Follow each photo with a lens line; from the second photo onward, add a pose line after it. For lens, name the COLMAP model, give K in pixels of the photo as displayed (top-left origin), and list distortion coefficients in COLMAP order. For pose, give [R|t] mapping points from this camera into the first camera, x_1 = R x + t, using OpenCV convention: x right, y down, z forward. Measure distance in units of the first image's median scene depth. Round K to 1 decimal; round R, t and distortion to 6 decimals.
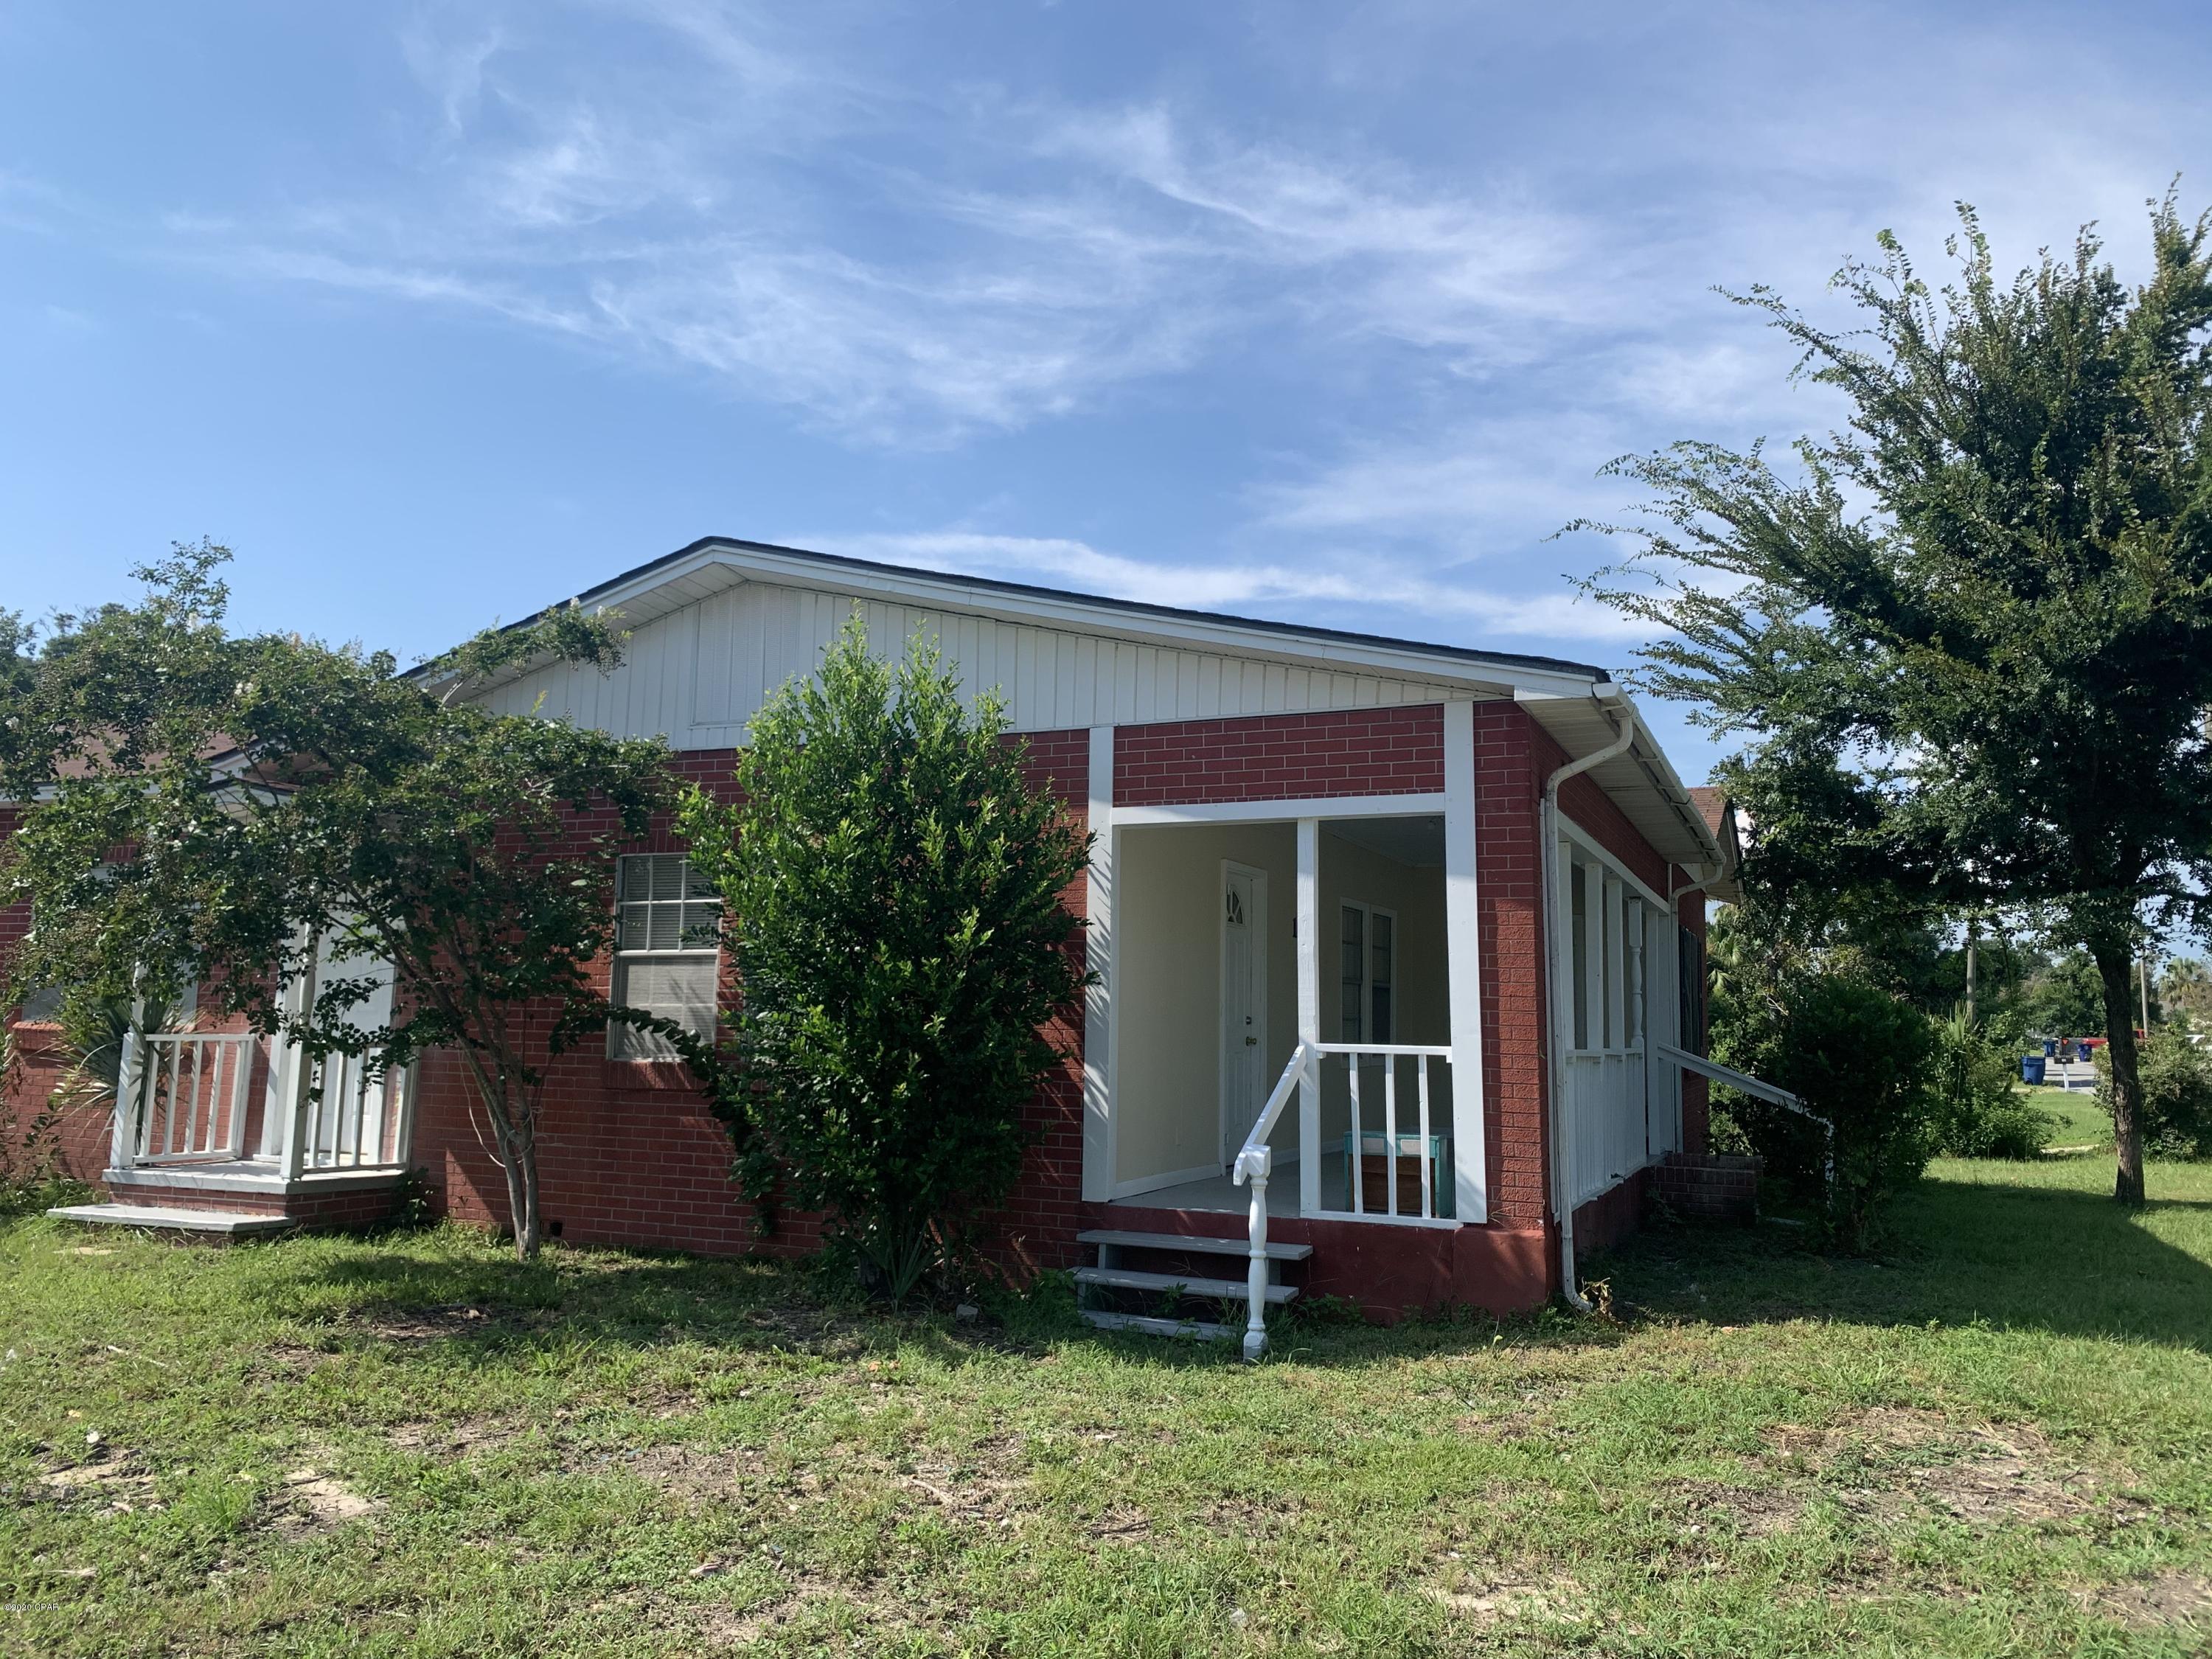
lens RADIAL K [[1679.0, 0, 1106.0], [0, 1679.0, 829.5], [0, 0, 1]] dist [0.111637, -0.158358]
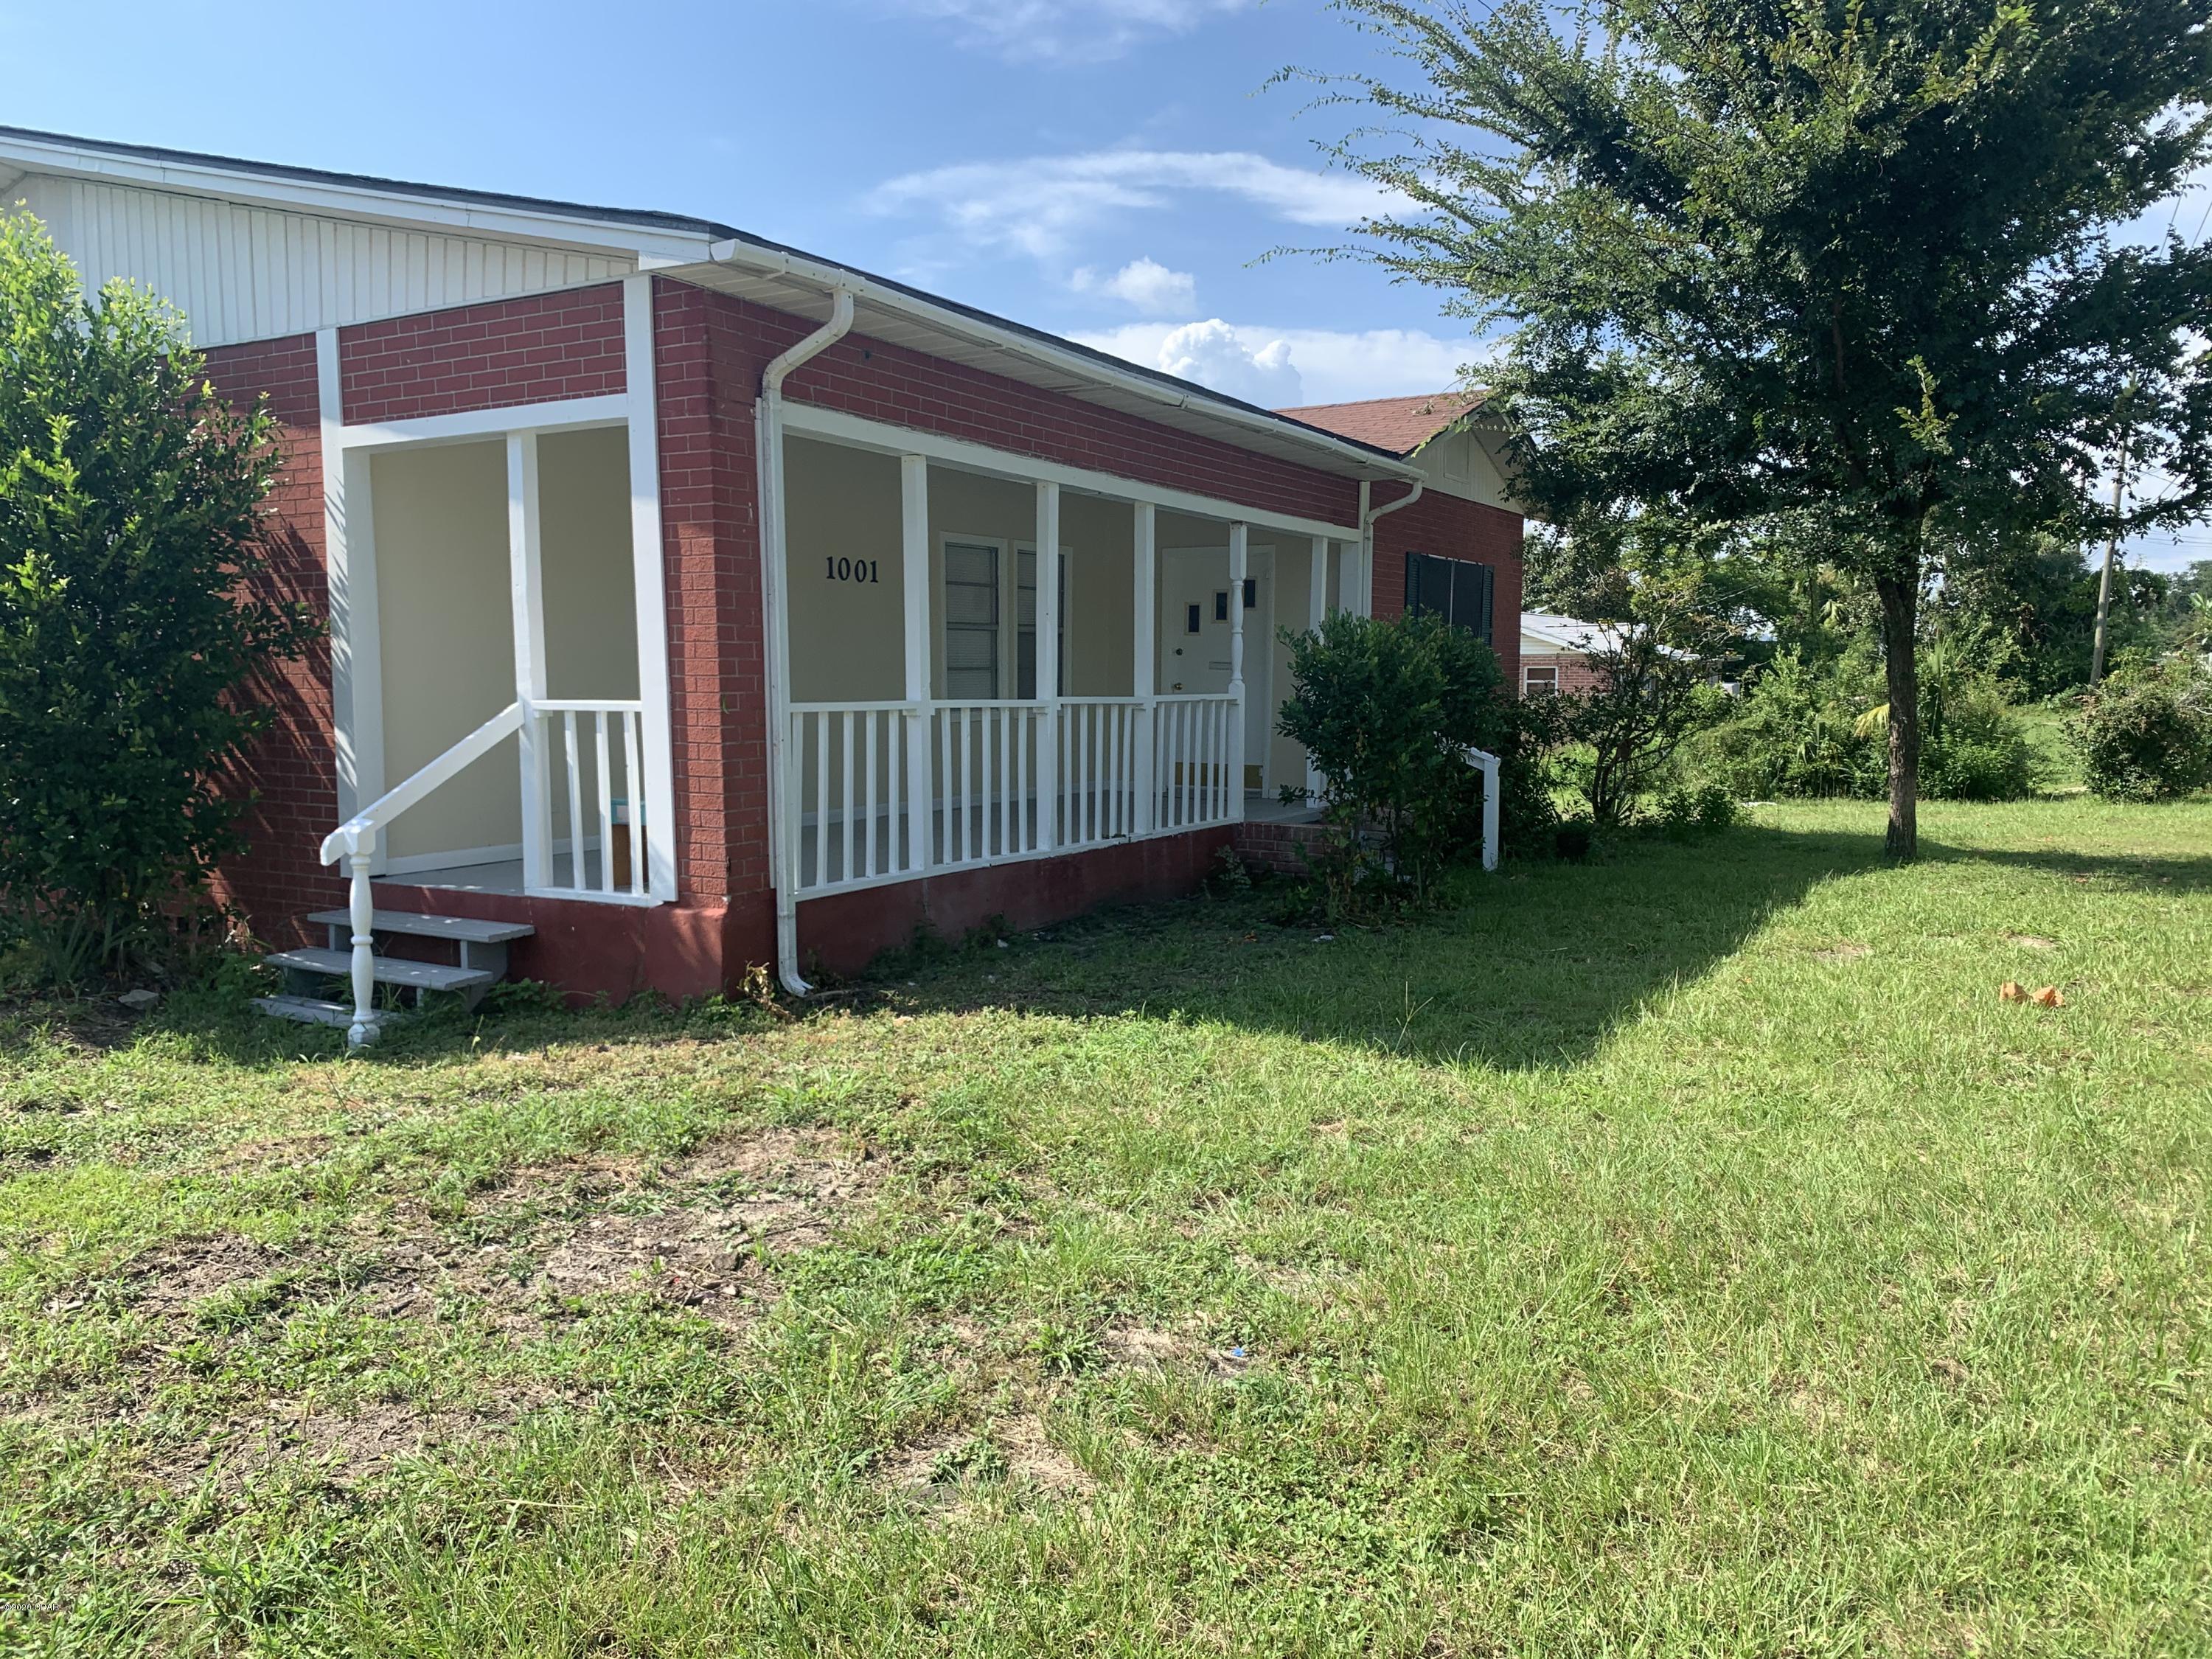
lens RADIAL K [[1686.1, 0, 1075.4], [0, 1686.1, 823.8], [0, 0, 1]] dist [0.011478, 0.005214]
pose [[0.992629, -0.004724, -0.121102, 0.481848], [0.029289, 0.978972, 0.201881, 0.021821], [0.117602, -0.203940, 0.971894, 0.170453]]
